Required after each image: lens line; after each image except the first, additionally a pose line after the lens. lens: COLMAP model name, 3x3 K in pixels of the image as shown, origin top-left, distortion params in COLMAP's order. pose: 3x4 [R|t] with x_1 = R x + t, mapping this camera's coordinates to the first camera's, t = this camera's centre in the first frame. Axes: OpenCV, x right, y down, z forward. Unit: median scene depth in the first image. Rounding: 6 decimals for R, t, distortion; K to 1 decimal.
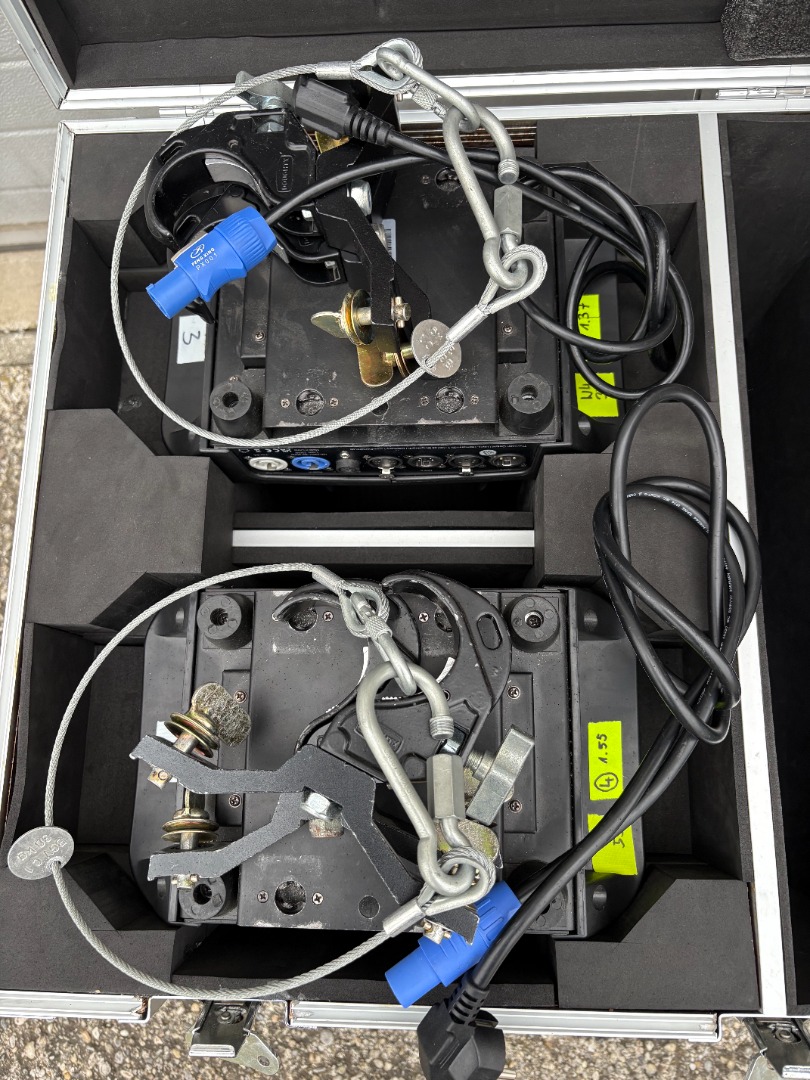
lens RADIAL K [[843.1, 0, 405.0], [0, 843.1, 540.0], [0, 0, 1]] dist [0.055418, -0.085883]
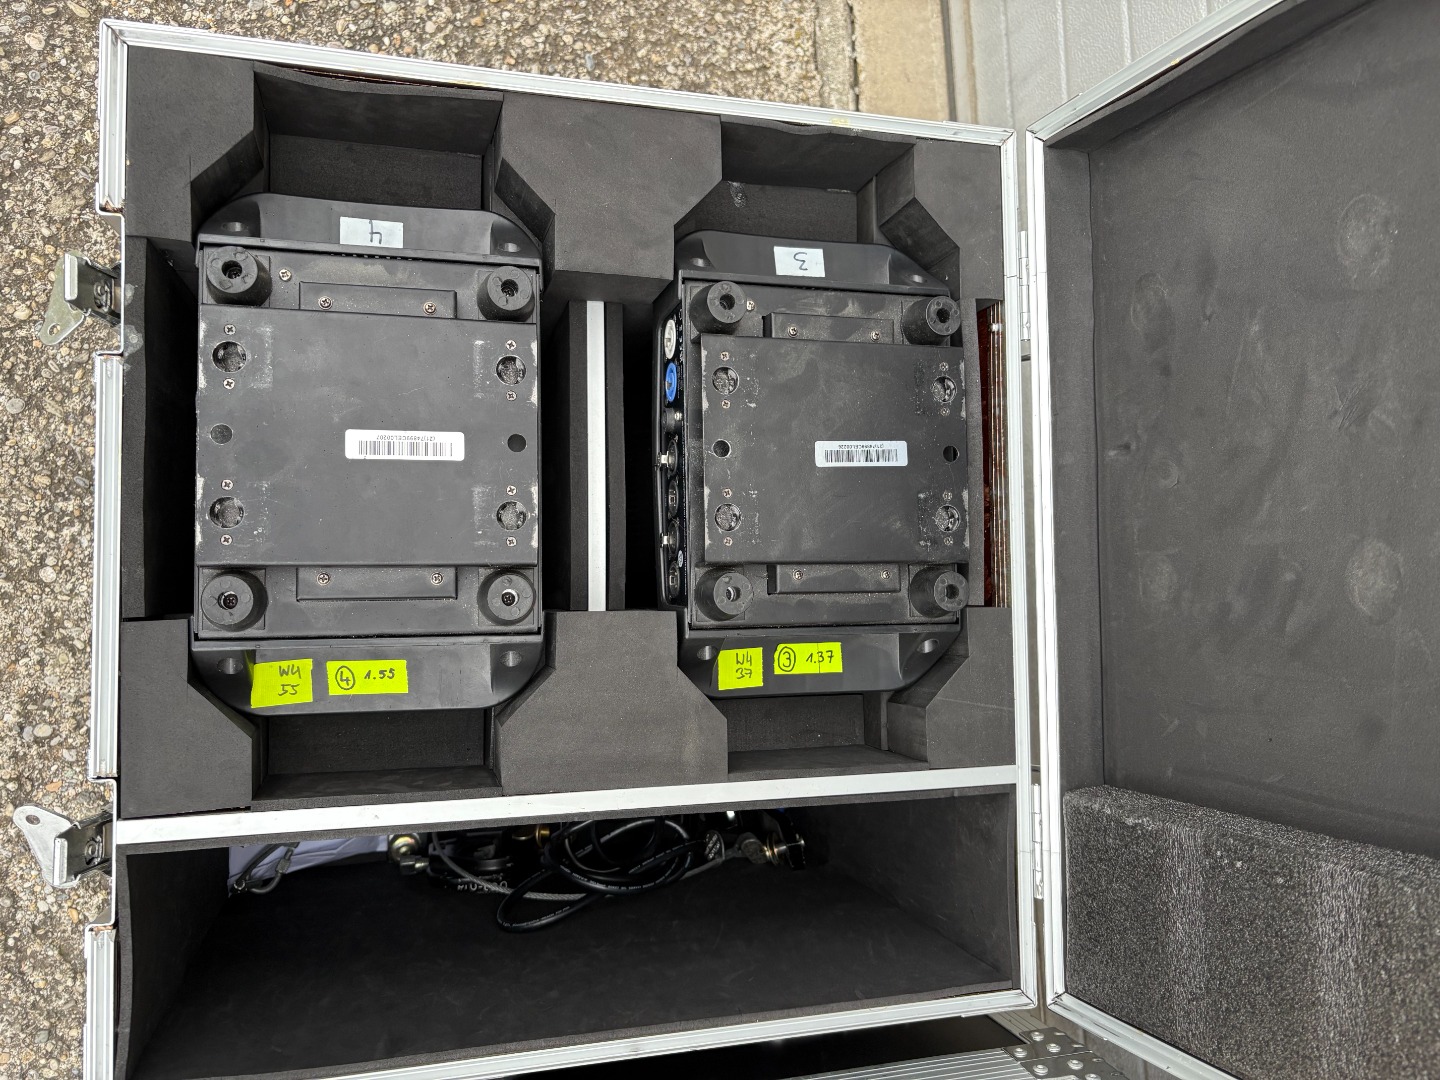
lens RADIAL K [[1124.1, 0, 720.0], [0, 1124.1, 540.0], [0, 0, 1]] dist [0.055418, -0.085883]
pose [[0.005676, 0.999900, 0.012980, 0.060864], [-0.997192, 0.006629, -0.074592, -0.053064], [-0.074671, -0.012520, 0.997130, -0.345252]]
